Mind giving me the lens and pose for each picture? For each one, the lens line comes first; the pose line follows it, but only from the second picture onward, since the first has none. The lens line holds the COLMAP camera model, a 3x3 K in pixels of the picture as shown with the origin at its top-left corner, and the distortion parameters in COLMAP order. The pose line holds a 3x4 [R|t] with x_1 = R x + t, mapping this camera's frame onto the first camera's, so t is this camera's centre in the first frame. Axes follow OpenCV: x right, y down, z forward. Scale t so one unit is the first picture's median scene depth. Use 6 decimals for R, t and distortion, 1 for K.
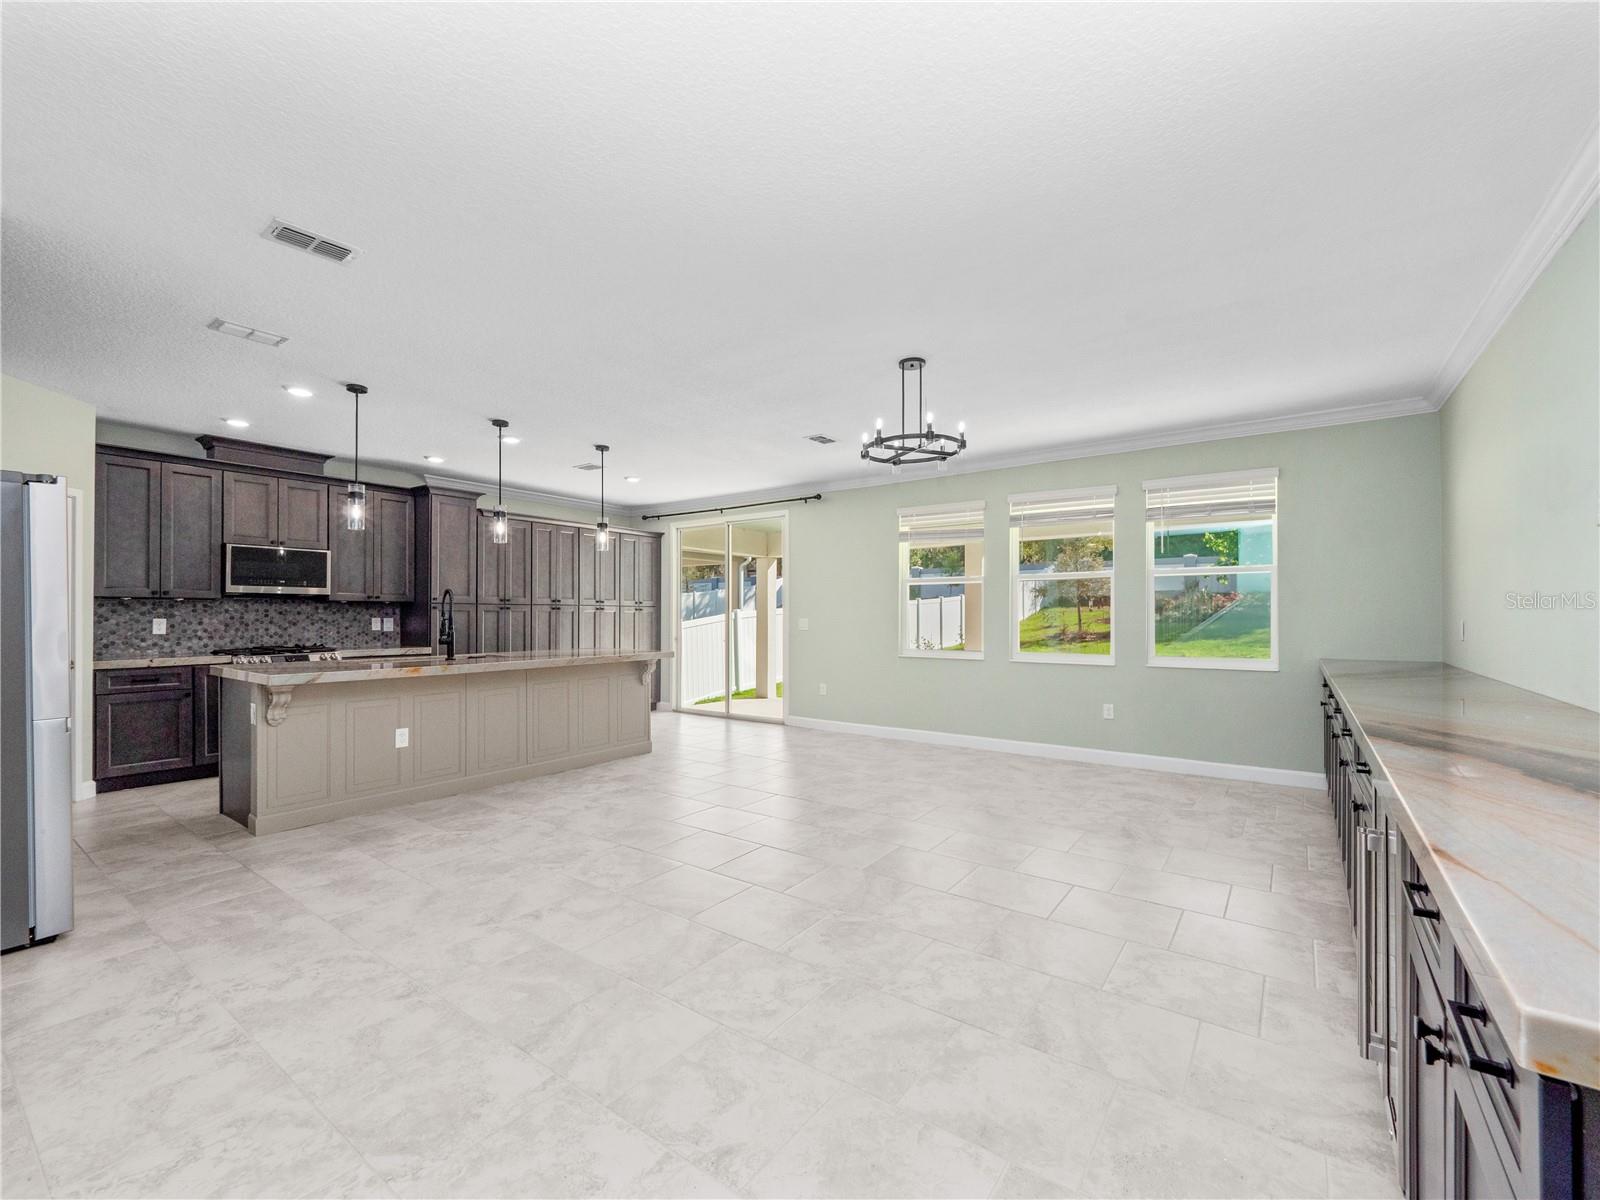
lens RADIAL K [[674.3, 0, 800.3], [0, 674.3, 611.6], [0, 0, 1]] dist [0.000372, -0.006212]
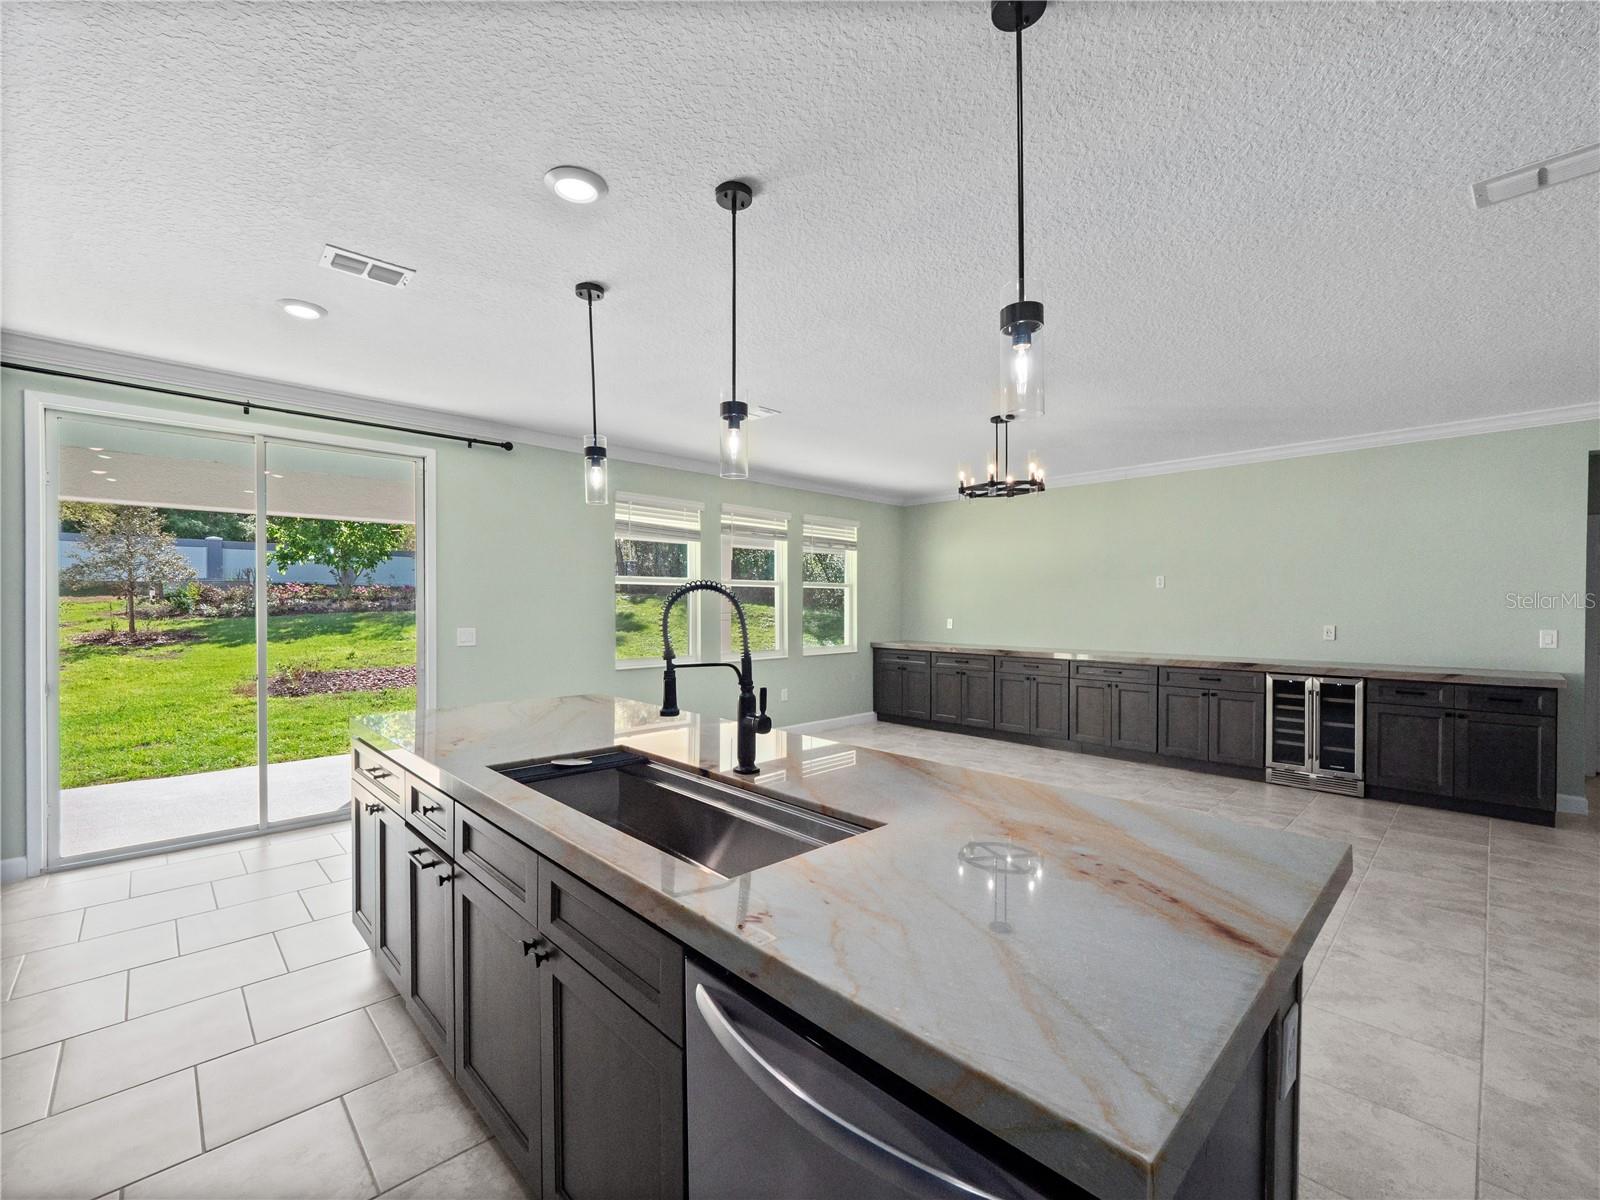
lens RADIAL K [[663.7, 0, 782.2], [0, 663.7, 610.5], [0, 0, 1]] dist [0.003158, -0.007790]
pose [[0.193584, -0.007720, 0.981053, -0.721150], [-0.005218, 0.999947, 0.008899, -0.017528], [-0.981070, -0.006842, 0.193533, 0.753722]]
